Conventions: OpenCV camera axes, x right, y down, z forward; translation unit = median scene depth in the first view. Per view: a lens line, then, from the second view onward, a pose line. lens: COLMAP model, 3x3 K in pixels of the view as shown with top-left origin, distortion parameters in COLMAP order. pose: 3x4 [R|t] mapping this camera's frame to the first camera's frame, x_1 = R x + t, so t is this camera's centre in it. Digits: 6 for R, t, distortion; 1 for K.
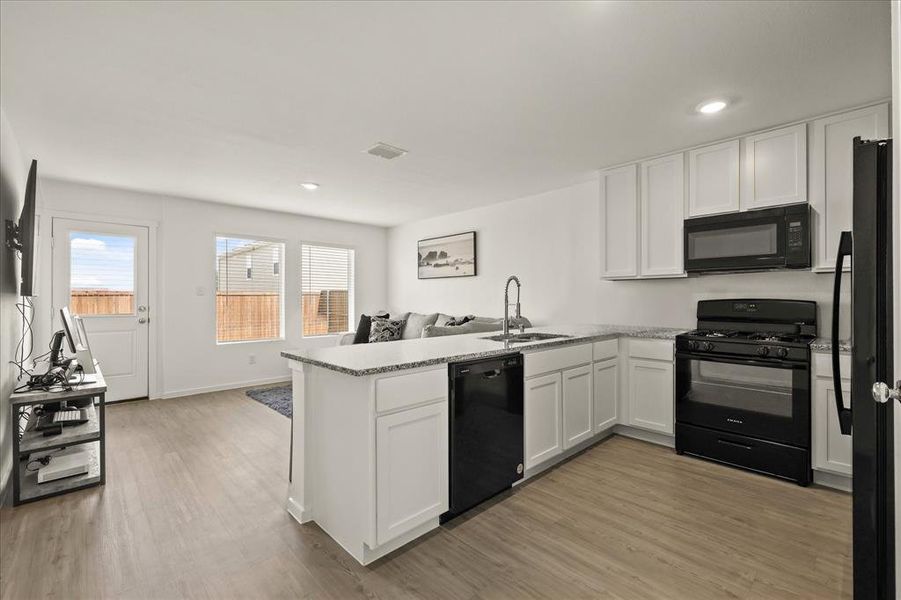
lens RADIAL K [[393.4, 0, 449.7], [0, 393.4, 297.9], [0, 0, 1]] dist [0.001131, 0.000262]
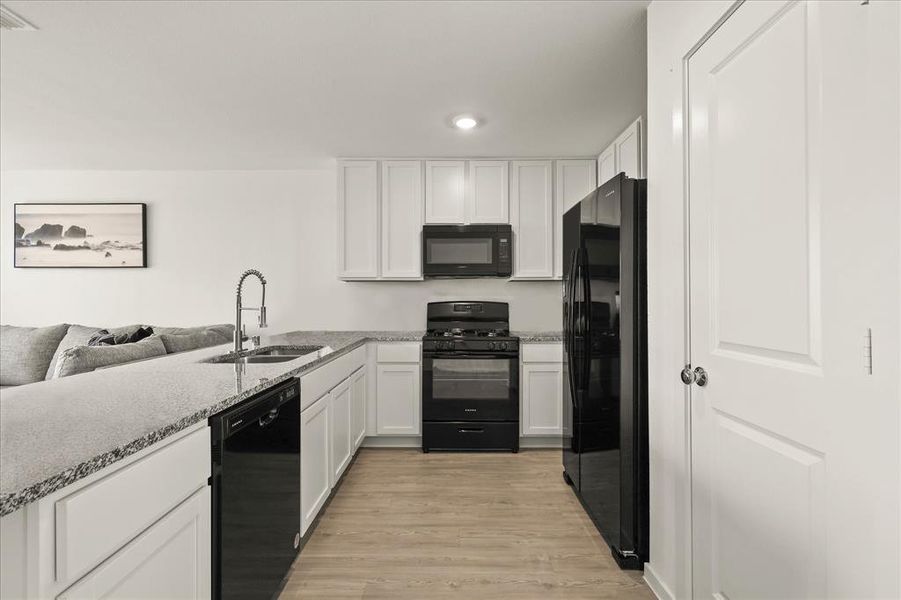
lens RADIAL K [[393.4, 0, 449.7], [0, 393.4, 297.9], [0, 0, 1]] dist [0.001131, 0.000262]
pose [[0.691386, 0.005370, 0.722466, -0.101287], [-0.001836, 0.999982, -0.005676, -0.000223], [-0.722483, 0.002598, 0.691384, 0.213825]]
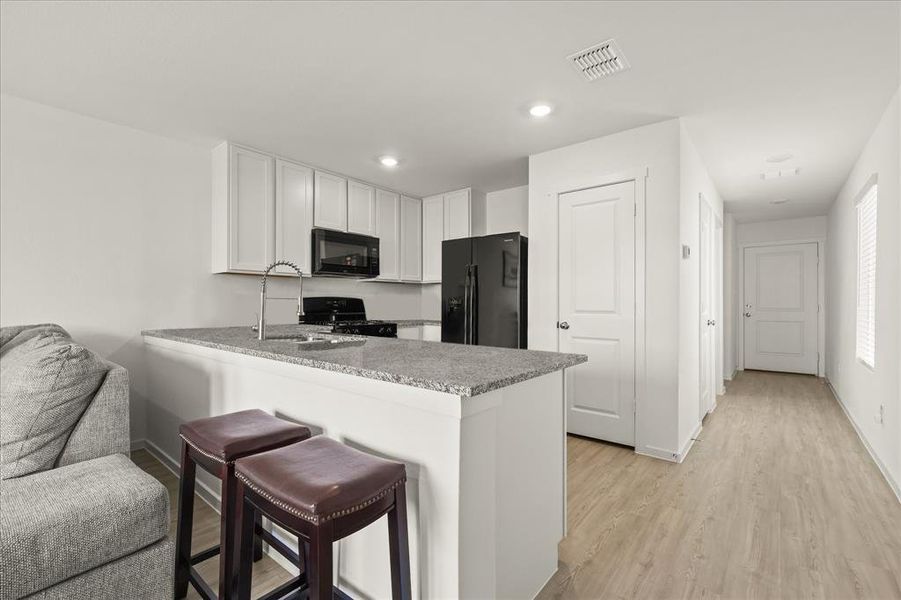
lens RADIAL K [[395.8, 0, 451.9], [0, 395.8, 303.4], [0, 0, 1]] dist [0.001377, 0.000287]
pose [[-0.124025, 0.002754, 0.992275, -0.578940], [-0.004986, 0.999982, -0.003399, 0.024974], [-0.992267, -0.005369, -0.124009, 0.701718]]
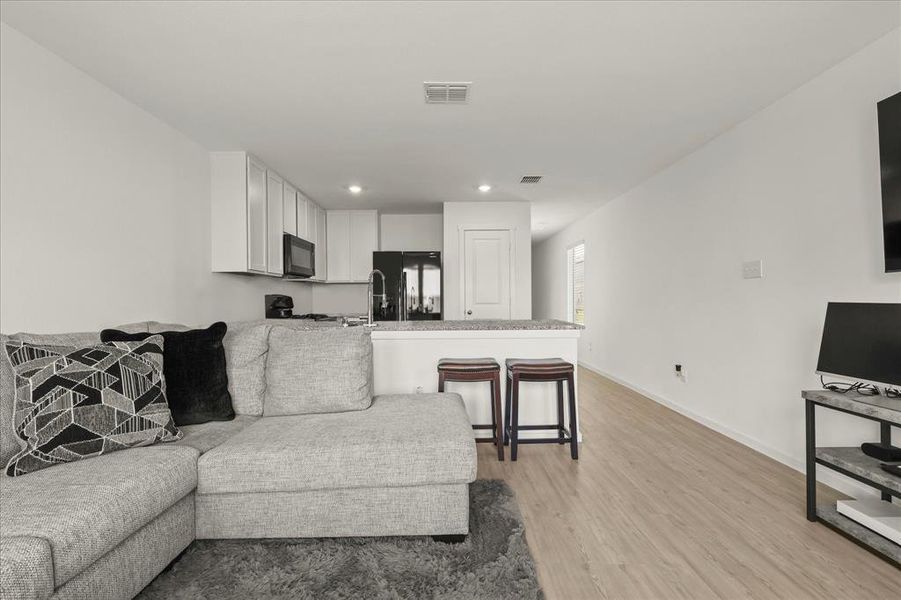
lens RADIAL K [[394.1, 0, 449.2], [0, 394.1, 300.1], [0, 0, 1]] dist [-0.000362, -0.000019]
pose [[-0.730896, 0.008367, 0.682437, -0.661785], [0.007591, 0.999963, -0.004130, 0.031814], [-0.682447, 0.002162, -0.730932, 1.507457]]
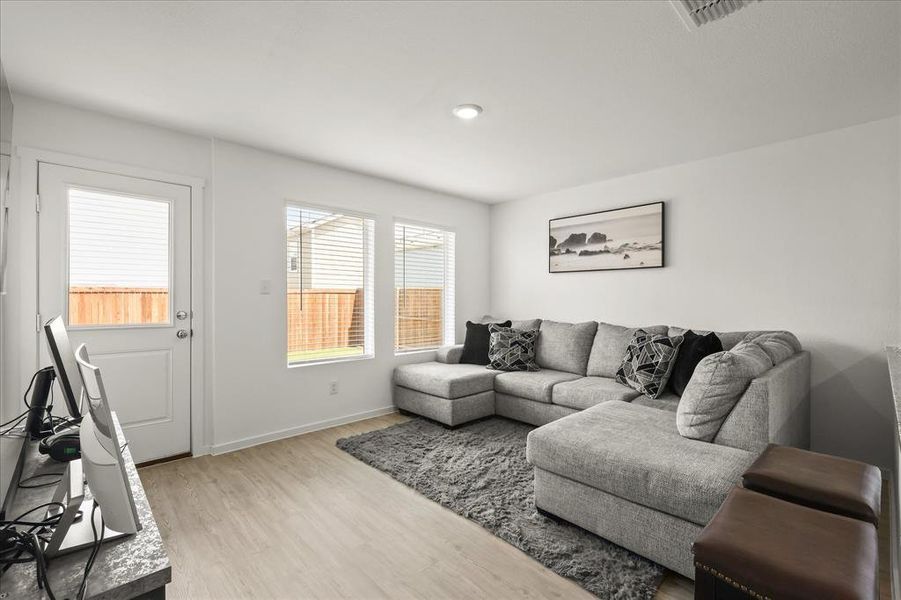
lens RADIAL K [[399.4, 0, 450.5], [0, 399.4, 300.0], [0, 0, 1]] dist [0.000819, 0.000319]
pose [[0.999951, 0.005746, -0.008104, -0.465264], [-0.005678, 0.999949, 0.008342, -0.005623], [0.008151, -0.008295, 0.999932, 0.488363]]
